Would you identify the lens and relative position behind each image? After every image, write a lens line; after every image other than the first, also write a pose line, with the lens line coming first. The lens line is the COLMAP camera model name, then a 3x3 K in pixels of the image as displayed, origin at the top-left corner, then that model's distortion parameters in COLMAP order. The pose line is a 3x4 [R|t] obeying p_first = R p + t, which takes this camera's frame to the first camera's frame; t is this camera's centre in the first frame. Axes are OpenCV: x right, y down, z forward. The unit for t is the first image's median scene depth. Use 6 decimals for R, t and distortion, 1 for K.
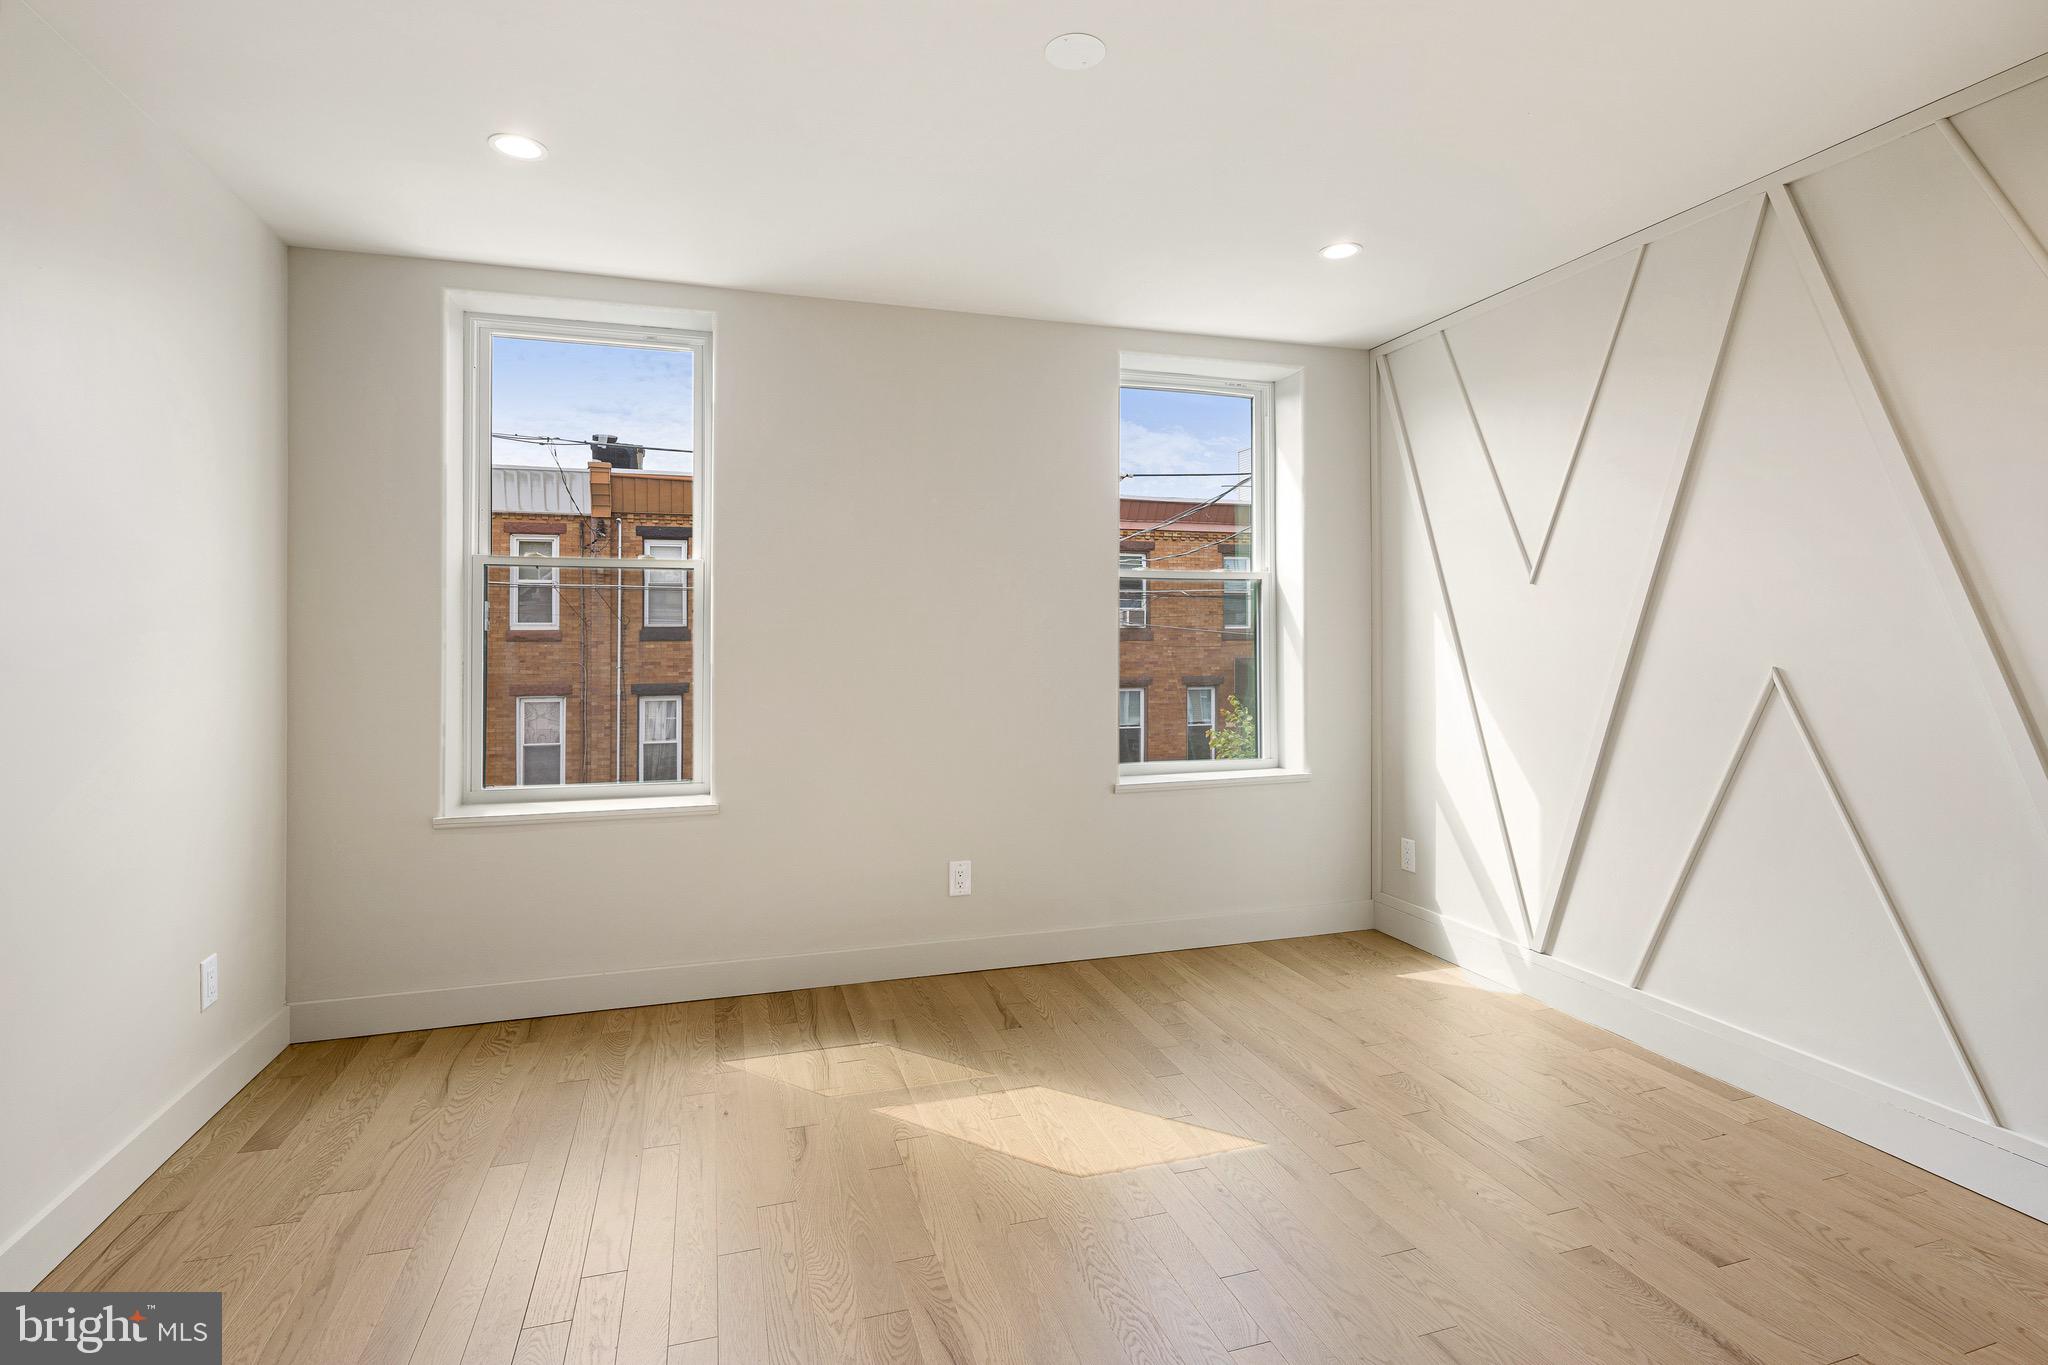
lens RADIAL K [[1004.3, 0, 1020.7], [0, 1004.3, 661.9], [0, 0, 1]] dist [-0.000655, -0.000296]
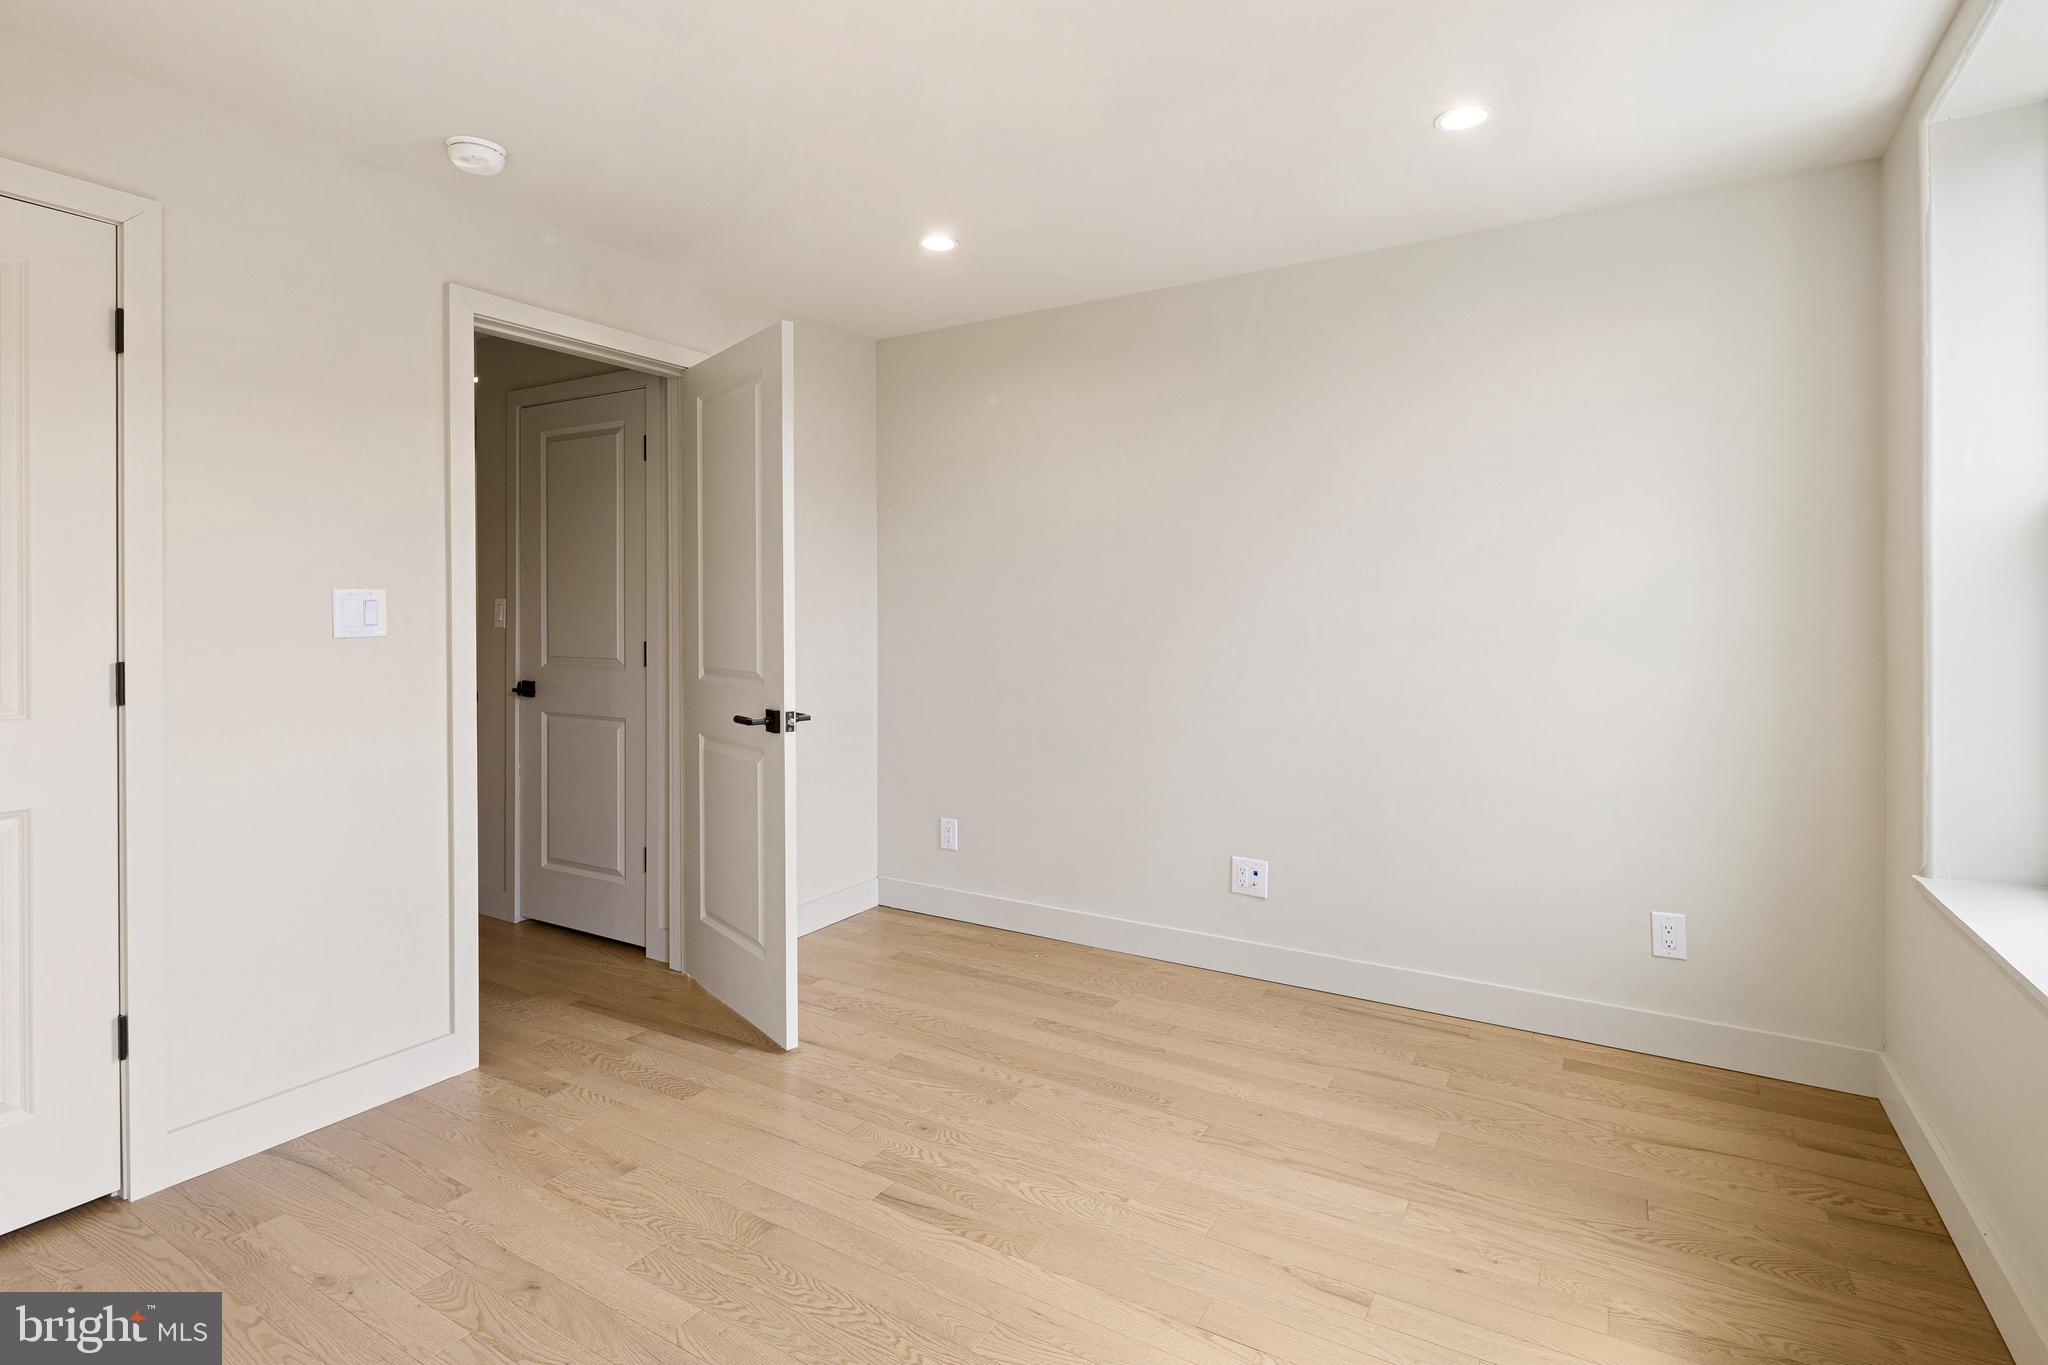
lens RADIAL K [[1004.3, 0, 1018.9], [0, 1004.3, 619.6], [0, 0, 1]] dist [-0.000655, -0.000296]
pose [[-0.753616, 0.006602, -0.657281, 0.433528], [-0.011093, 0.999679, 0.022760, -0.039316], [0.657221, 0.024443, -0.753302, 1.347087]]
